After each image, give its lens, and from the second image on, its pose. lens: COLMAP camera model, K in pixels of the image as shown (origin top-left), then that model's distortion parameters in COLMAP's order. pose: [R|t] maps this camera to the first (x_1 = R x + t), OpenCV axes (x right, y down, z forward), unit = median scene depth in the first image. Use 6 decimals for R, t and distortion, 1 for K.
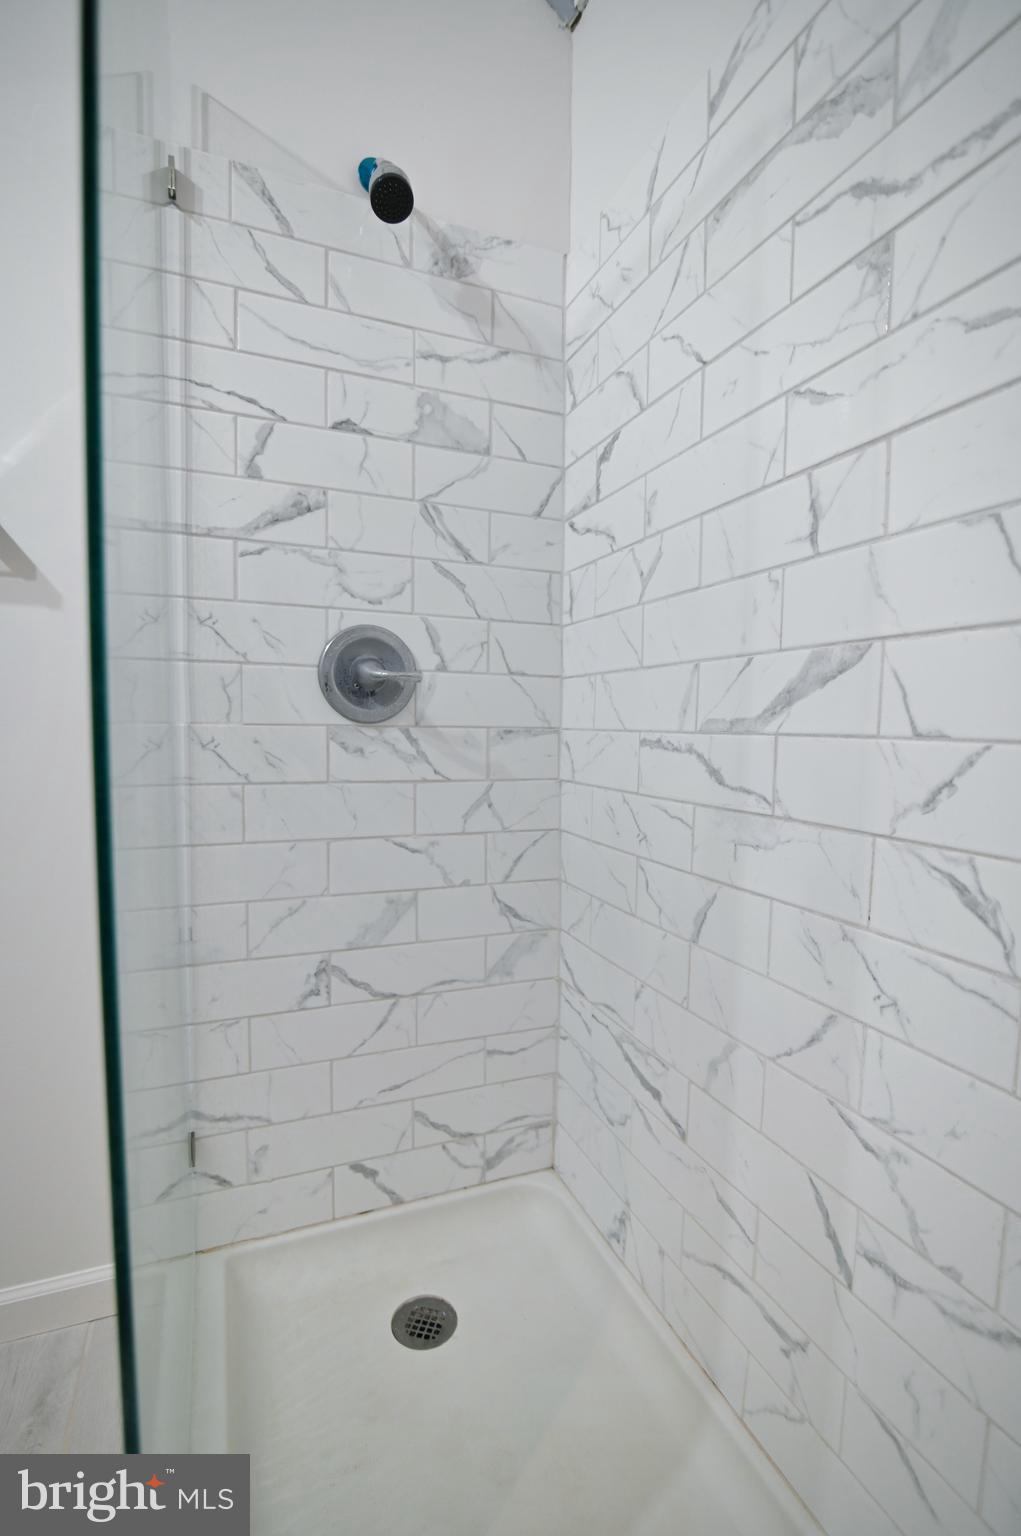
lens RADIAL K [[698.7, 0, 509.2], [0, 698.7, 775.9], [0, 0, 1]] dist [-0.022854, 0.002174]
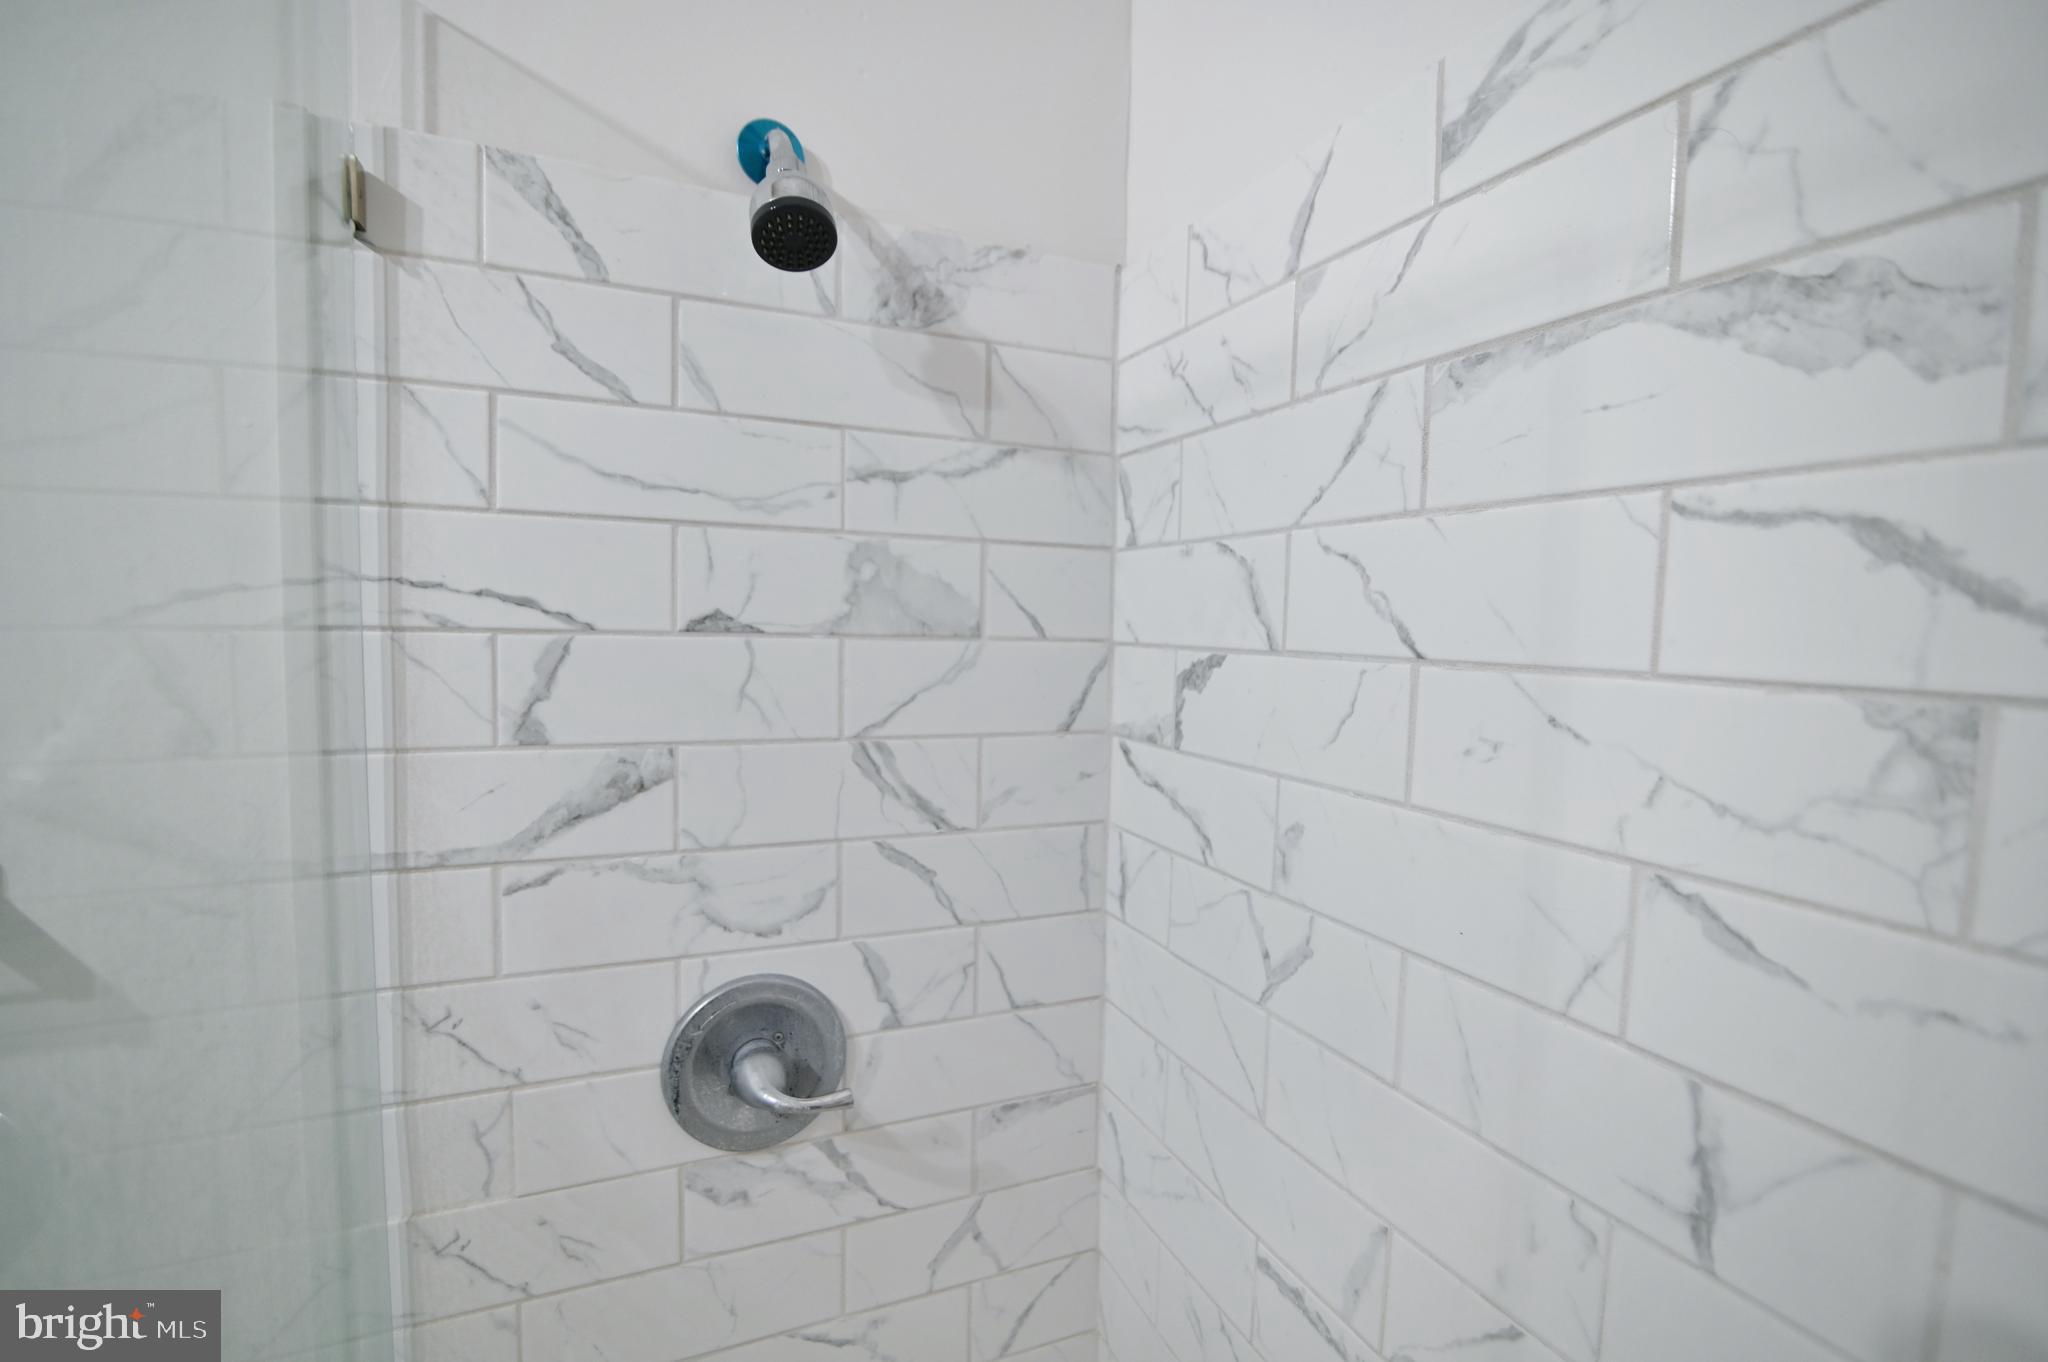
lens RADIAL K [[931.7, 0, 1027.5], [0, 931.7, 683.3], [0, 0, 1]] dist [-0.022854, 0.002174]
pose [[0.999561, 0.007719, 0.028601, -0.013314], [-0.007759, 0.999969, 0.001274, -0.482294], [-0.028590, -0.001496, 0.999590, 0.289719]]
